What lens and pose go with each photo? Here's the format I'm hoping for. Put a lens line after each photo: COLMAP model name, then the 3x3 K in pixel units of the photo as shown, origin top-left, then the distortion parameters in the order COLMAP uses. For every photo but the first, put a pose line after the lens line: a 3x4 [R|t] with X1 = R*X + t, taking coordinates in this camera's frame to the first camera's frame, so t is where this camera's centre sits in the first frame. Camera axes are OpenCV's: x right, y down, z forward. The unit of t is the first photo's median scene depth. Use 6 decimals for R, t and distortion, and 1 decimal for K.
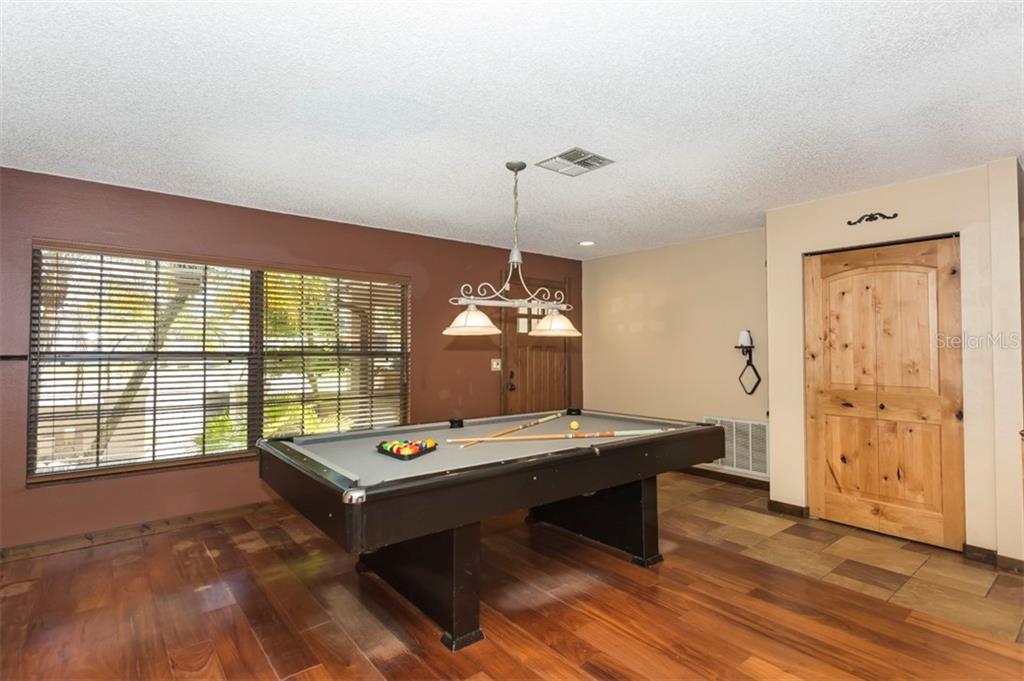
lens RADIAL K [[495.2, 0, 529.1], [0, 495.2, 343.3], [0, 0, 1]] dist [0.007769, 0.001163]
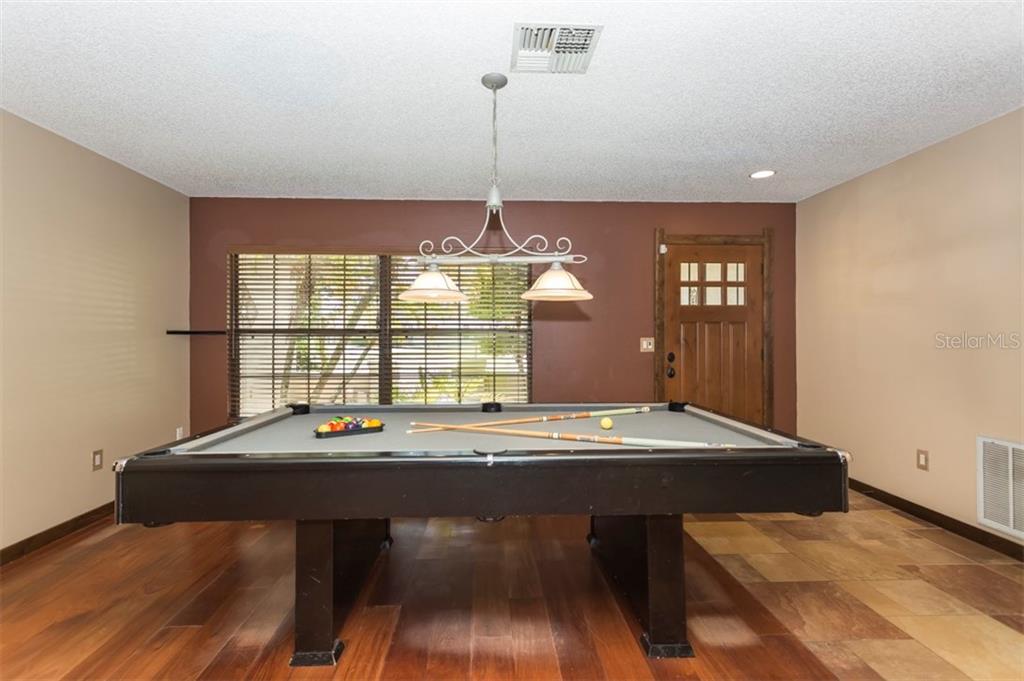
lens RADIAL K [[495.2, 0, 509.8], [0, 495.2, 337.1], [0, 0, 1]] dist [0.007769, 0.001163]
pose [[0.799176, -0.002325, -0.601093, 0.439686], [0.011357, 0.999872, 0.011232, 0.033307], [0.600990, -0.015803, 0.799100, 0.365544]]
